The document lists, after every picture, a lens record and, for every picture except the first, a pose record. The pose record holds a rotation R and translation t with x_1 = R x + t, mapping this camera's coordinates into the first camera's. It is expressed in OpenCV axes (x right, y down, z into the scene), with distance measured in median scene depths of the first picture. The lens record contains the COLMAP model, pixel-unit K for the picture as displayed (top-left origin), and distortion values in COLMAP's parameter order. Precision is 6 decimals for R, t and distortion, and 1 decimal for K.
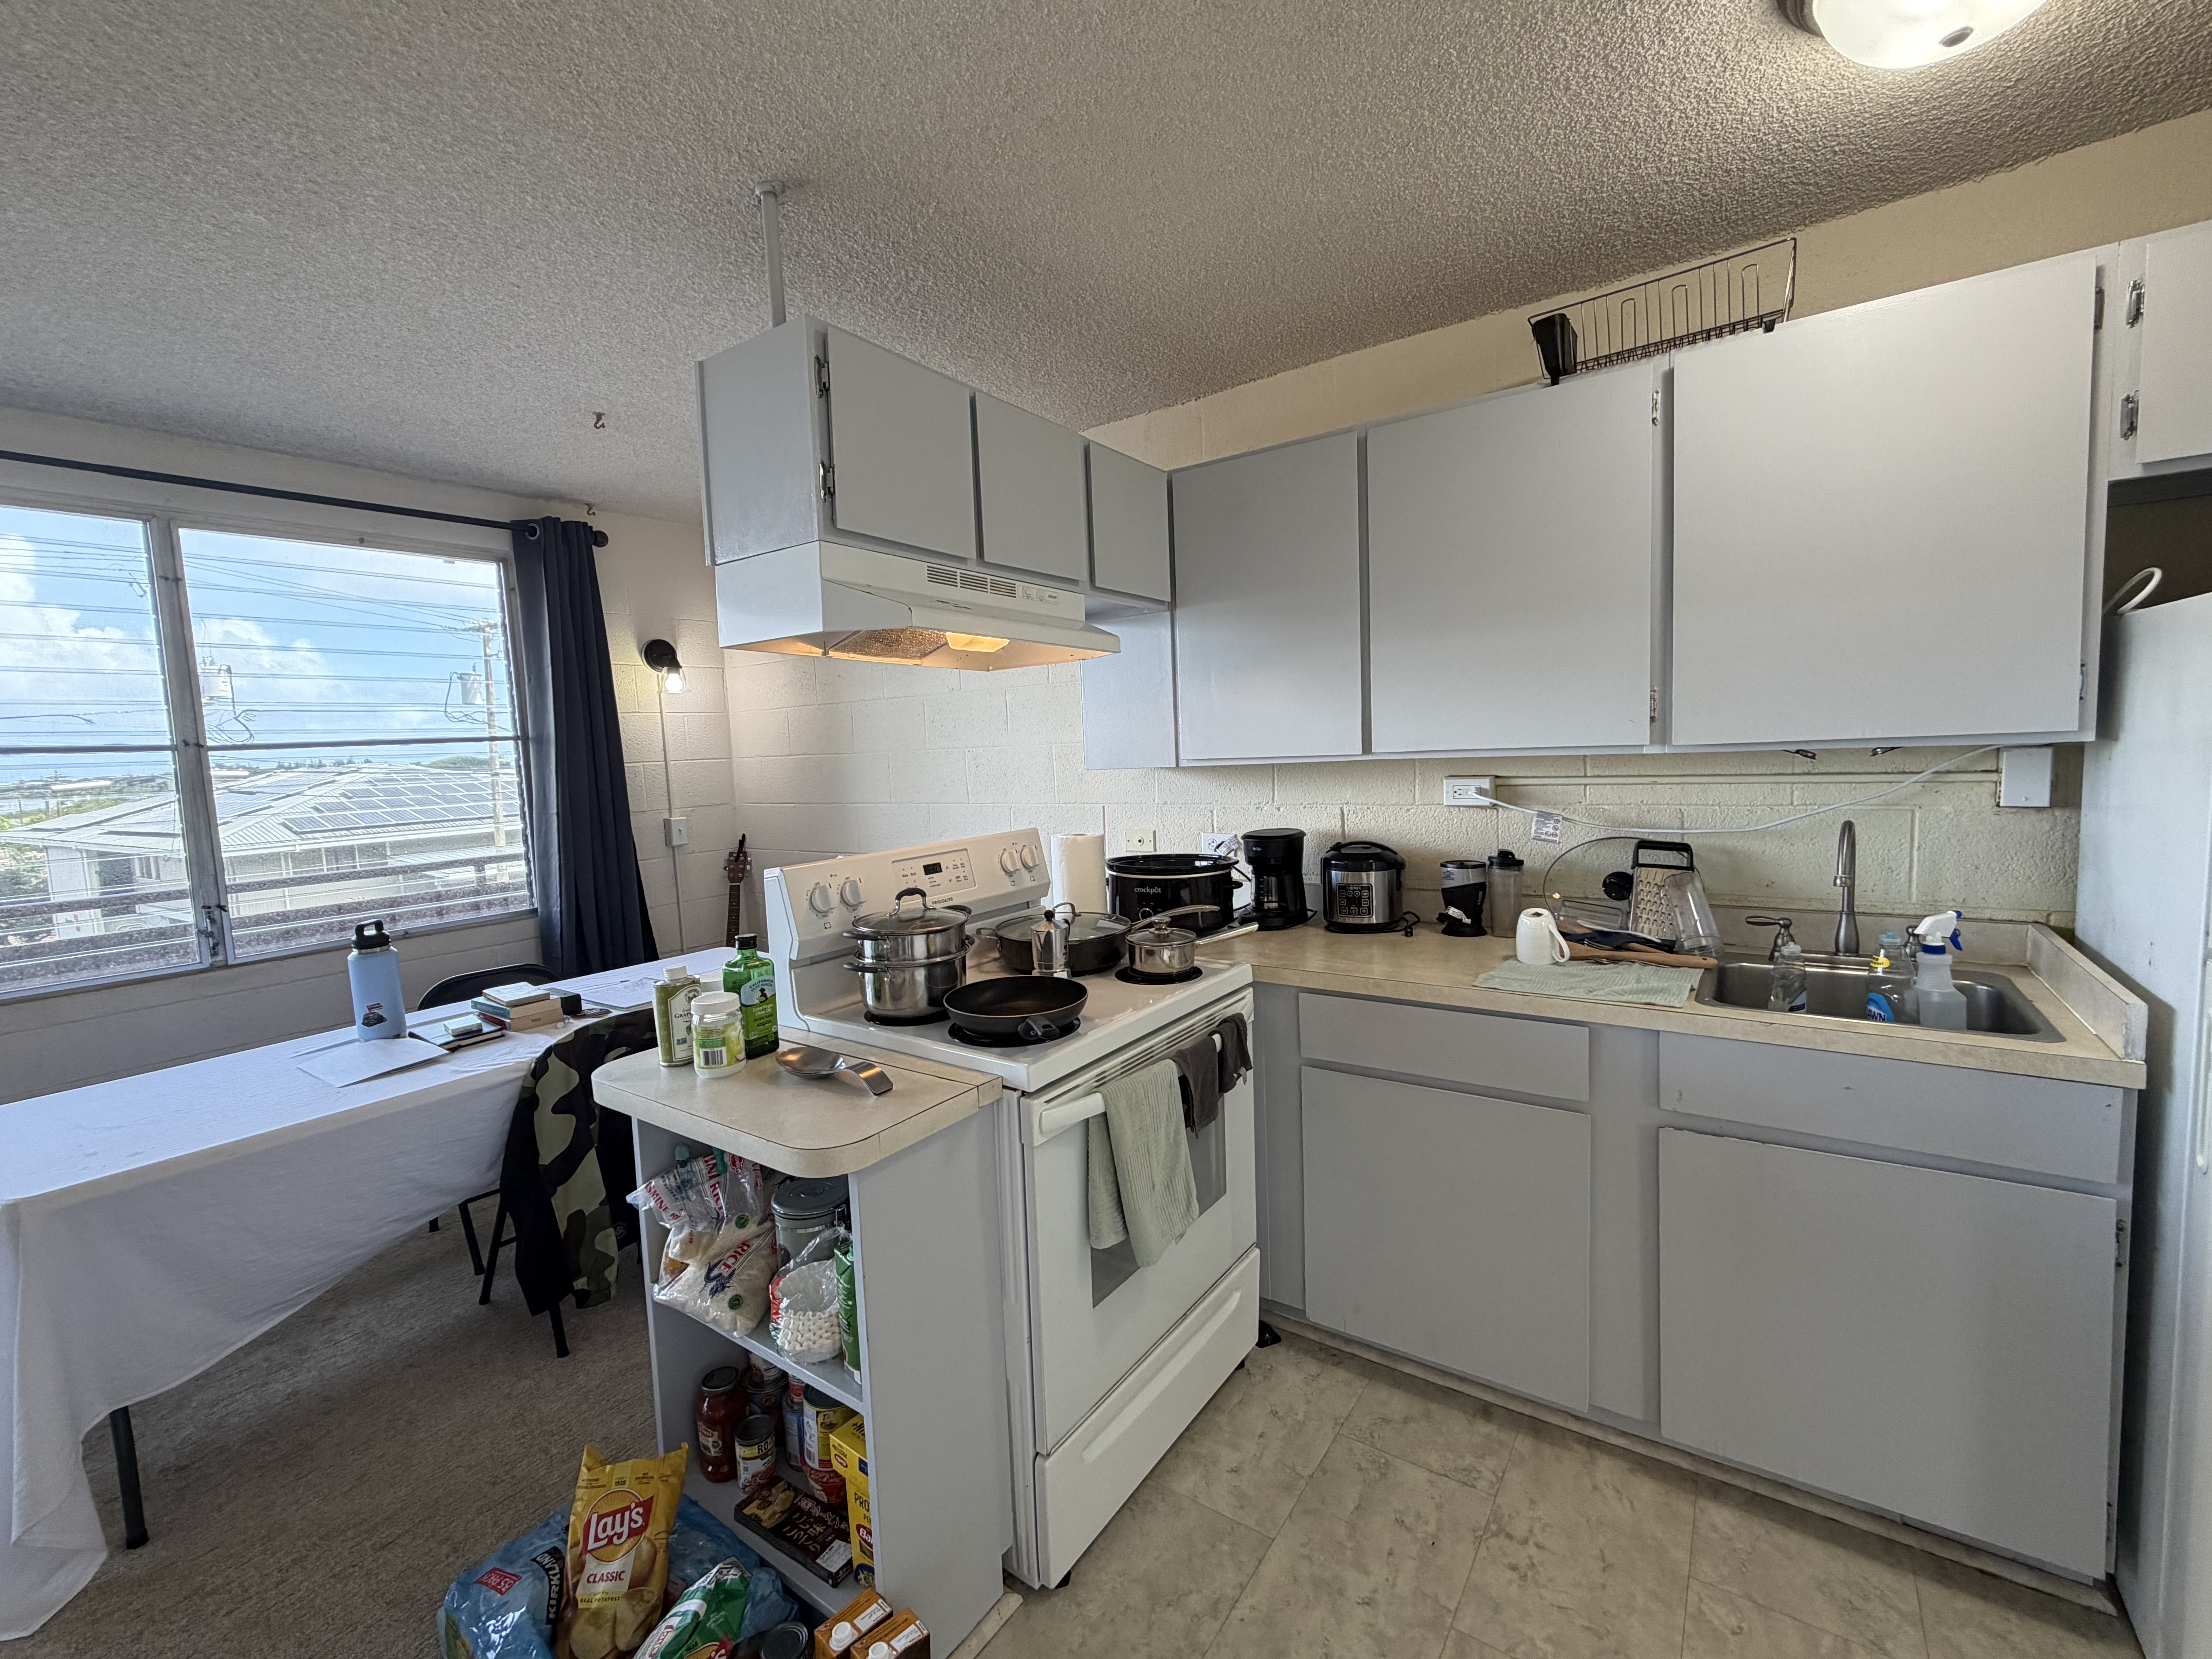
lens RADIAL K [[939.8, 0, 1103.2], [0, 939.8, 827.1], [0, 0, 1]] dist [-0.000081, 0.000232]
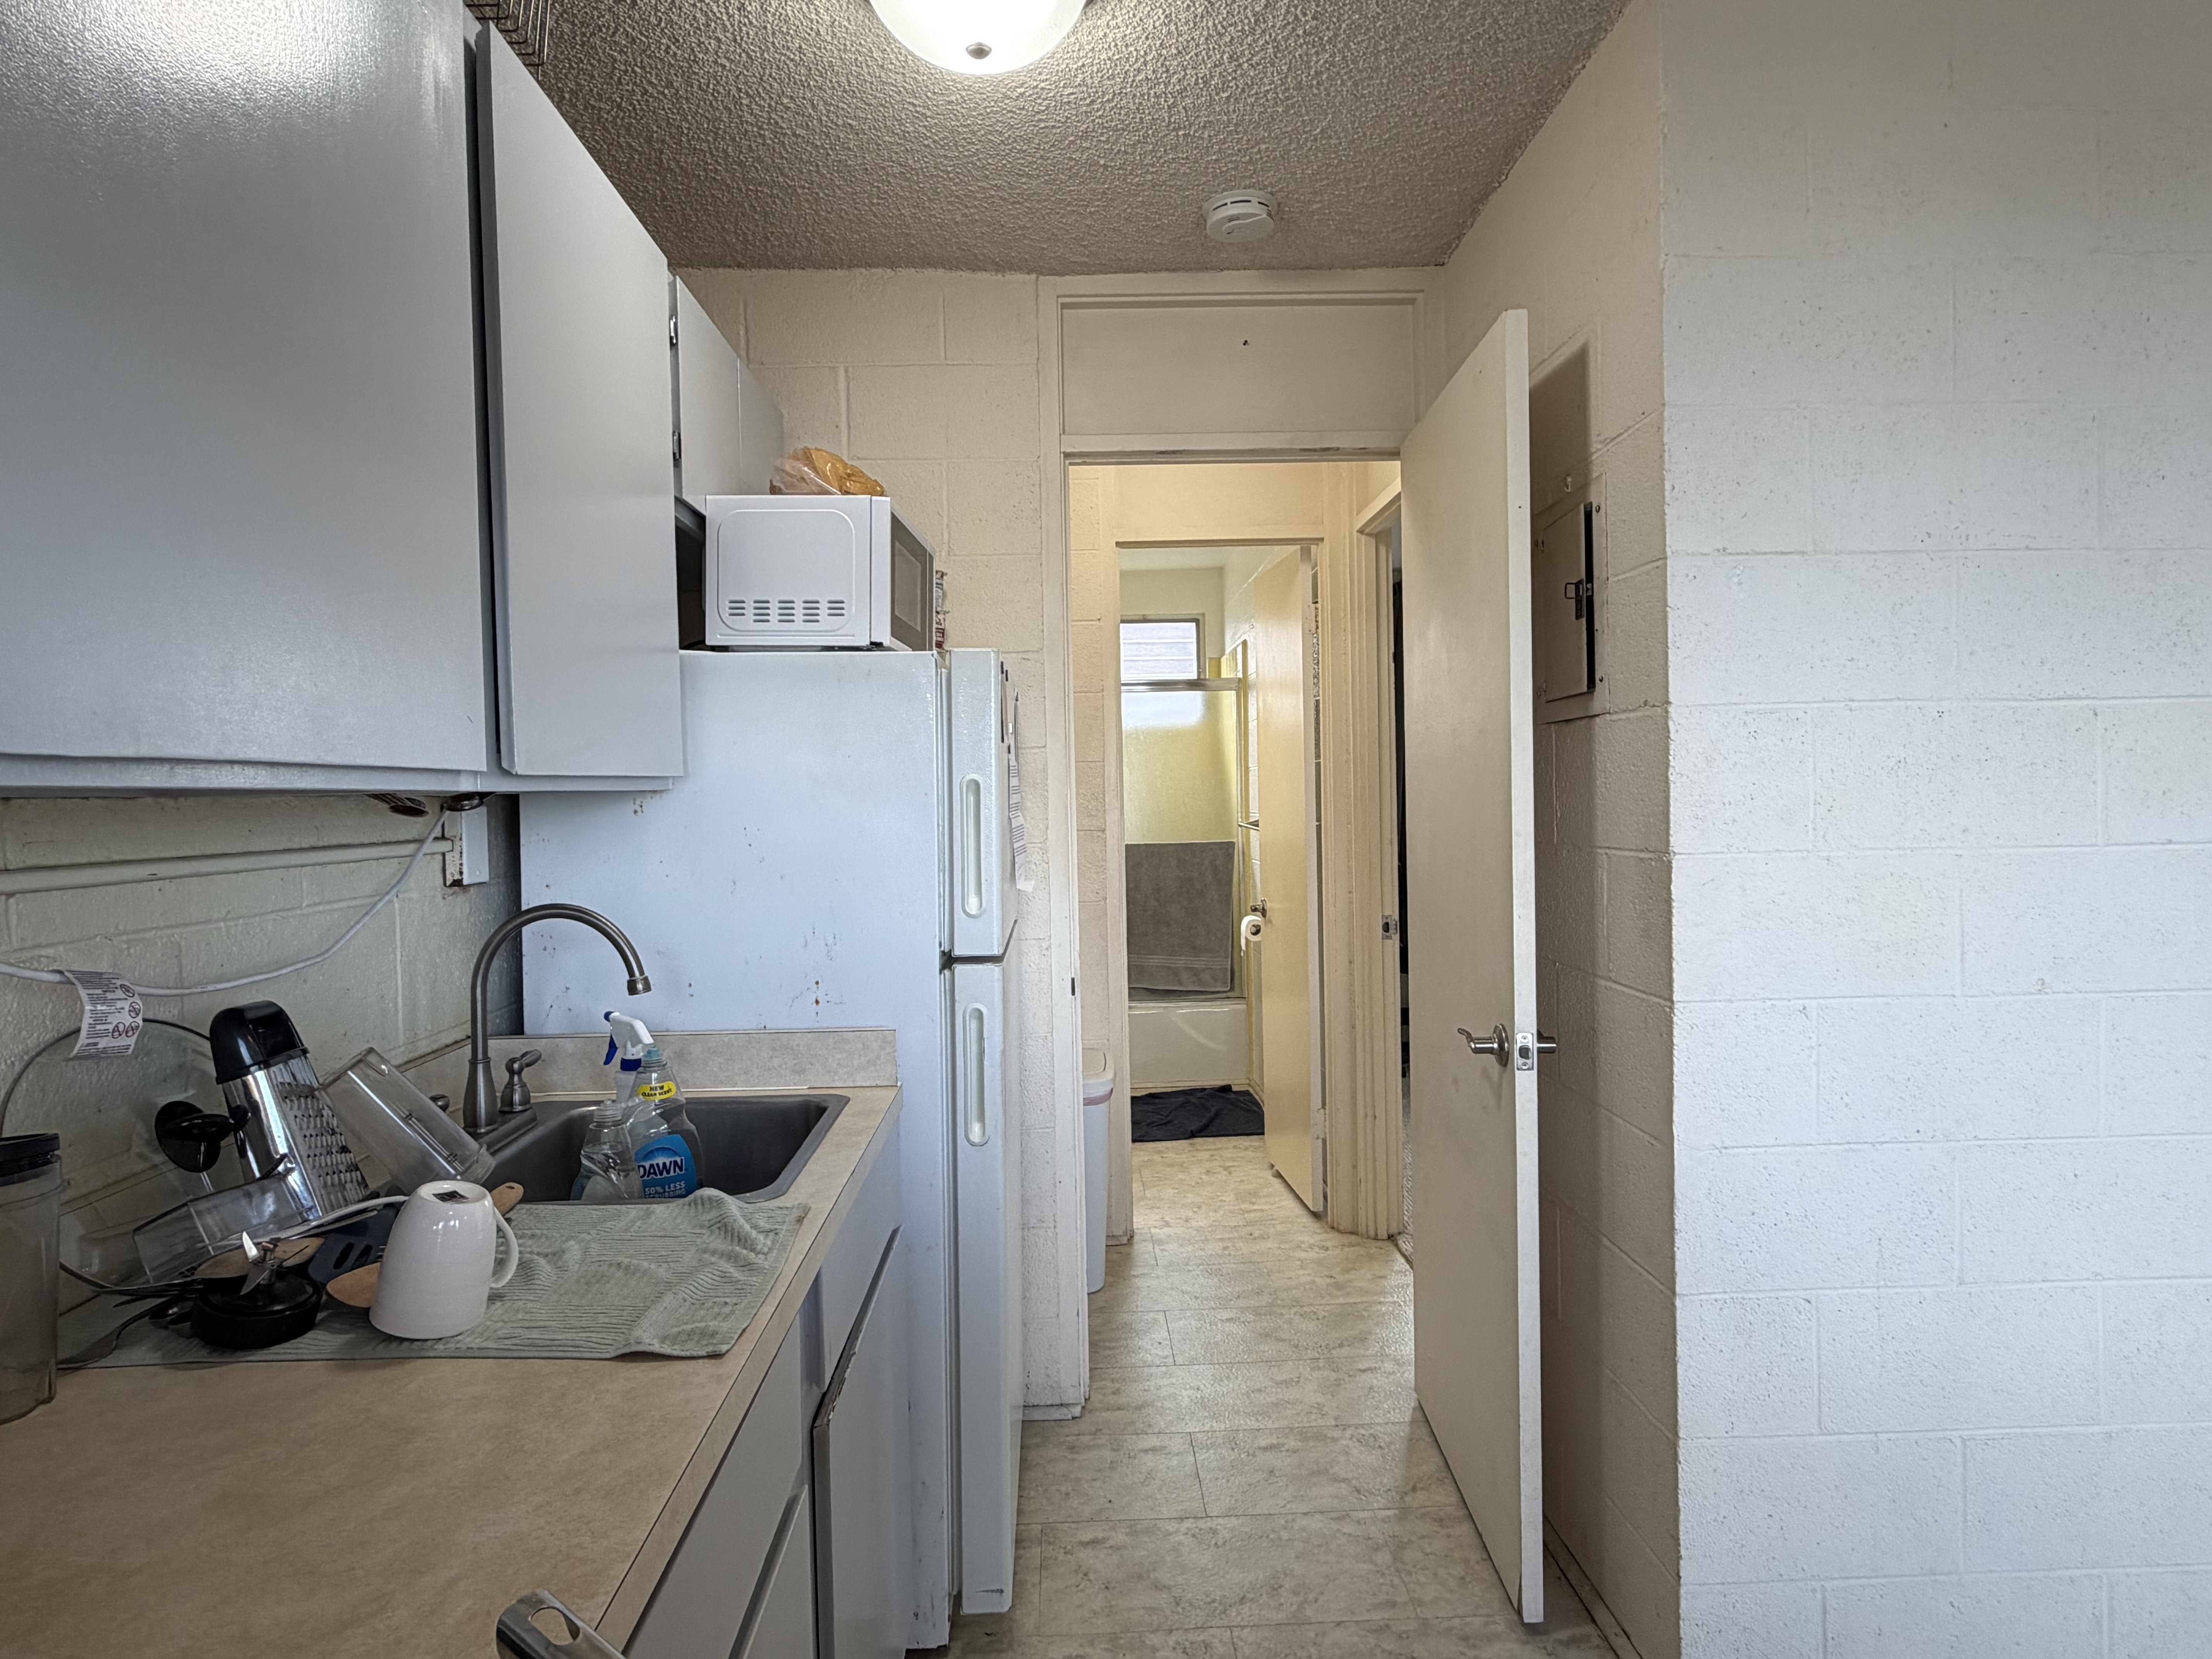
lens RADIAL K [[1260.4, 0, 1098.8], [0, 1260.4, 819.1], [0, 0, 1]] dist [0.001349, -0.000041]
pose [[-0.596352, 0.035186, 0.801951, -0.129881], [0.116066, 0.992320, 0.042771, -0.057524], [-0.794287, 0.118586, -0.595856, 1.191175]]
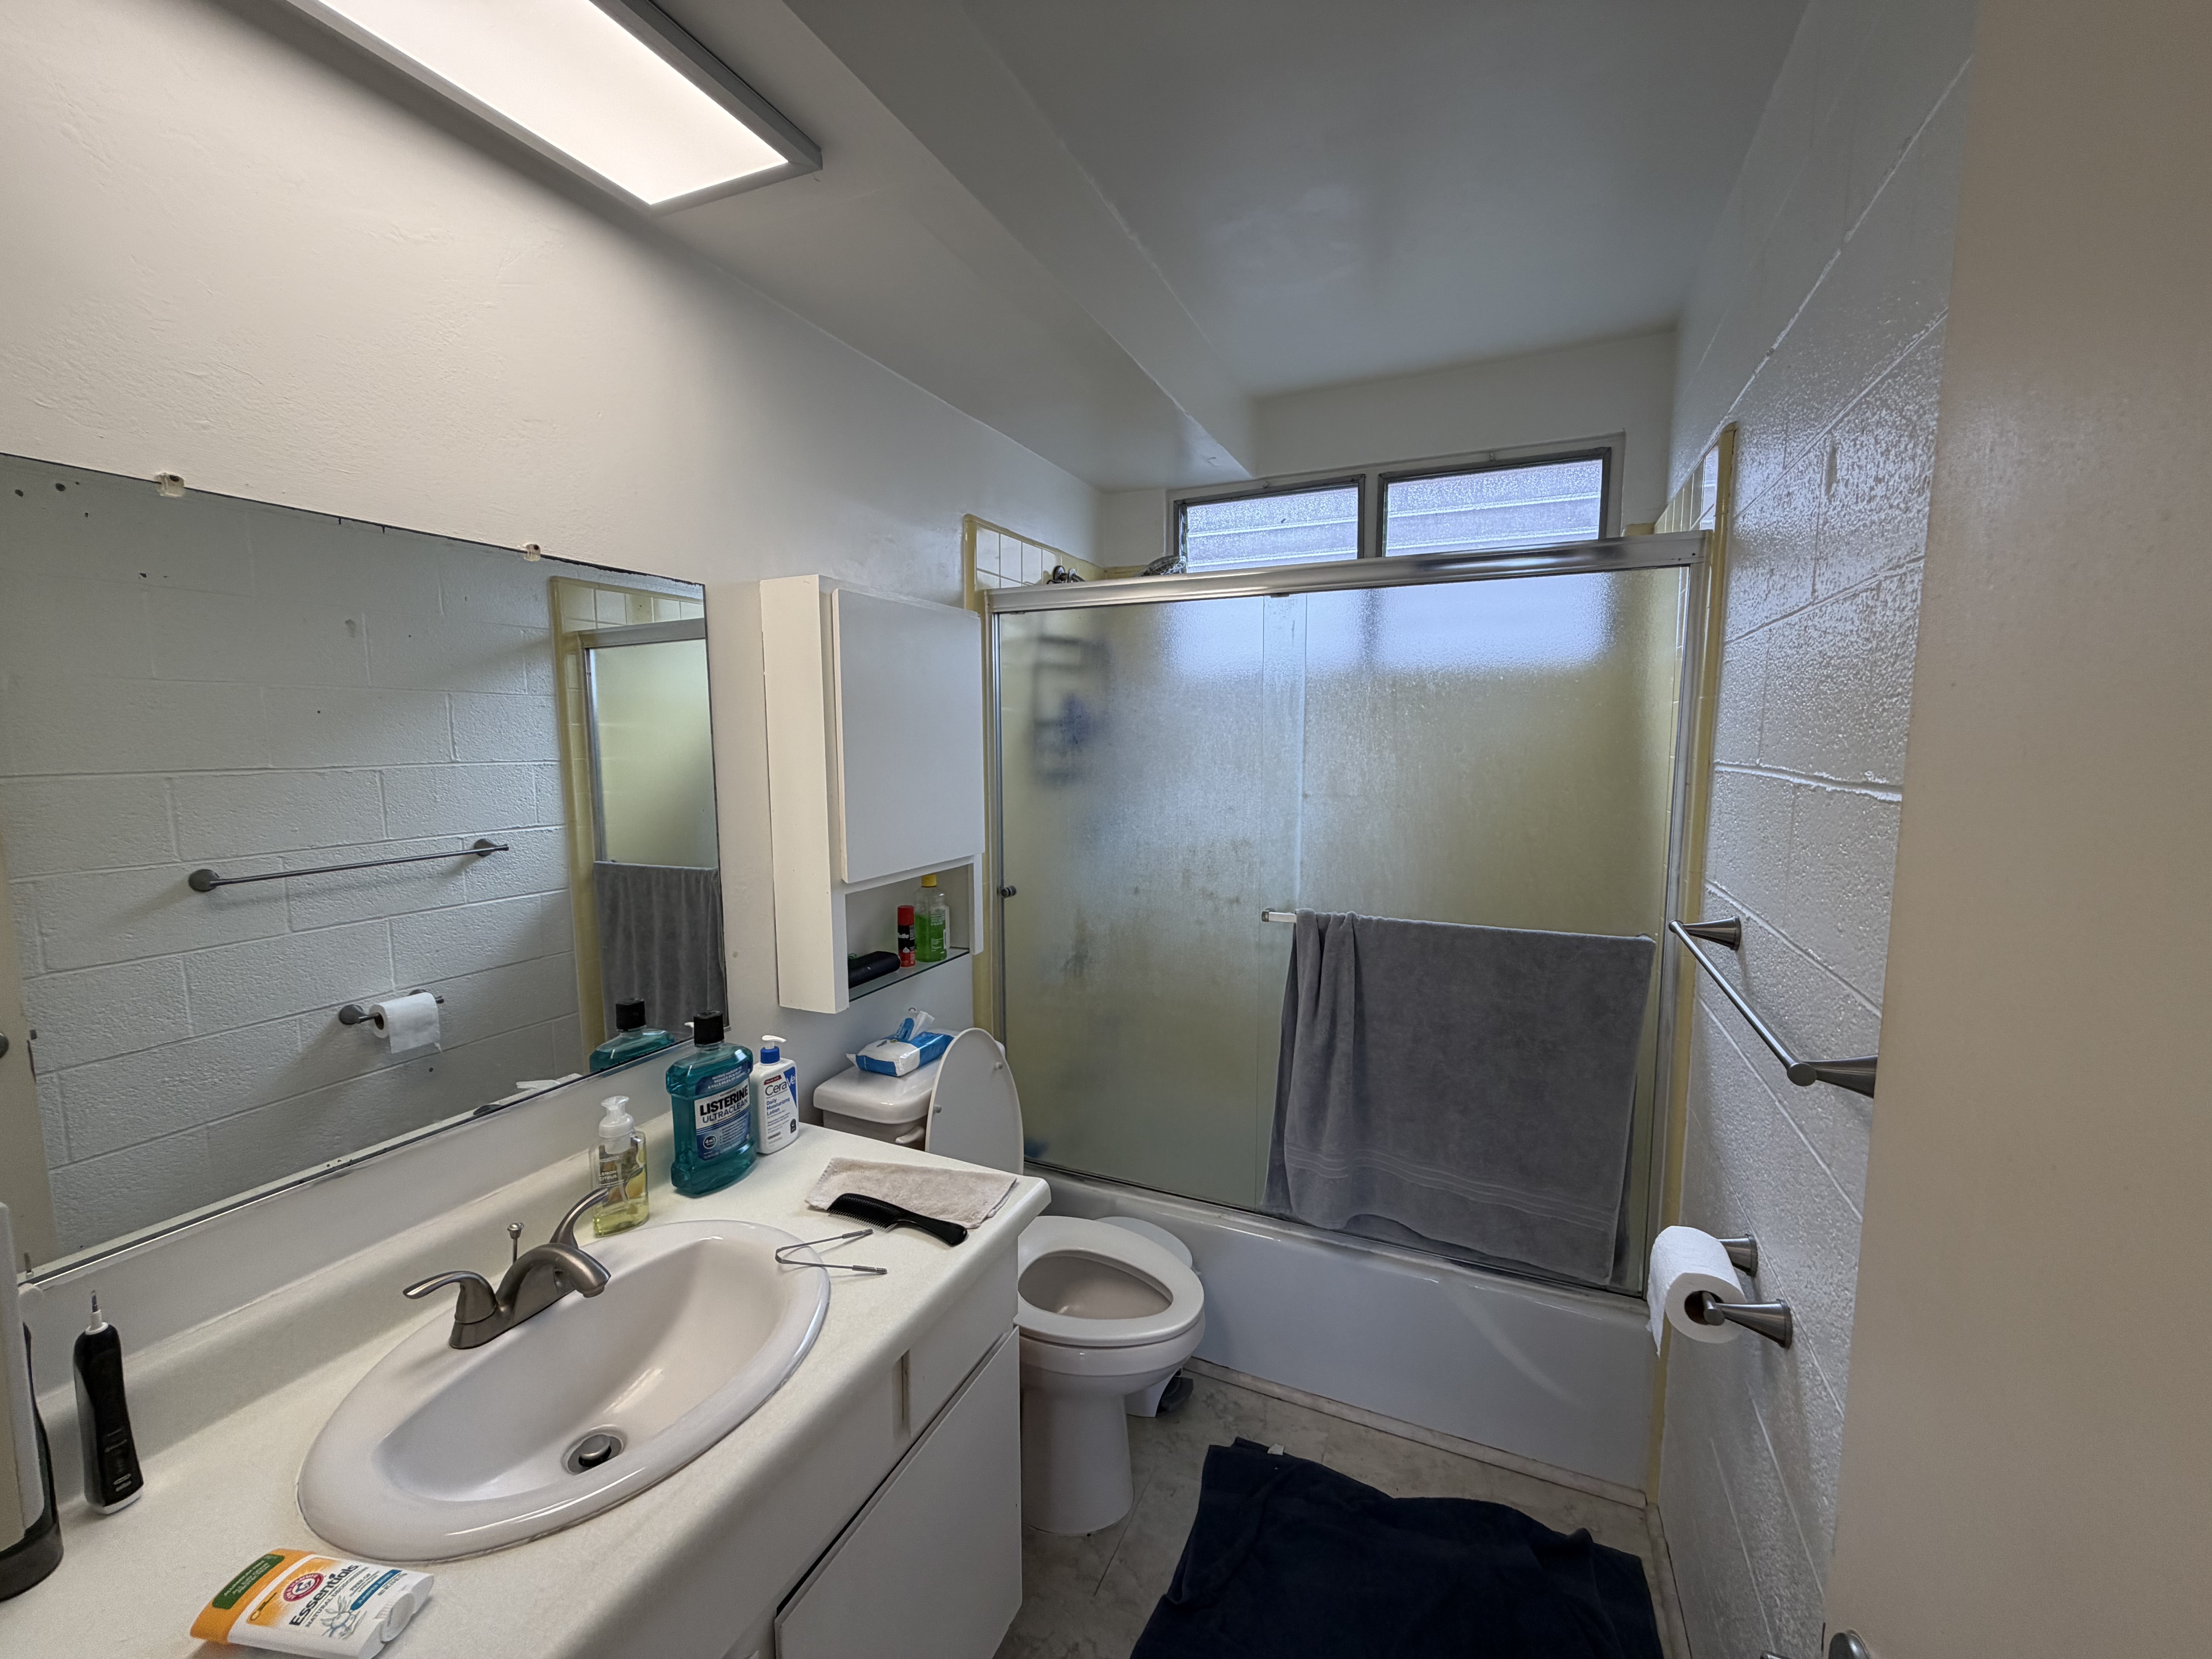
lens RADIAL K [[881.3, 0, 1101.5], [0, 881.3, 829.3], [0, 0, 1]] dist [0.000555, -0.000079]
pose [[-0.186993, -0.068183, 0.979992, 1.404609], [0.092453, 0.991939, 0.086655, -0.074966], [-0.978001, 0.106807, -0.179182, -0.228344]]
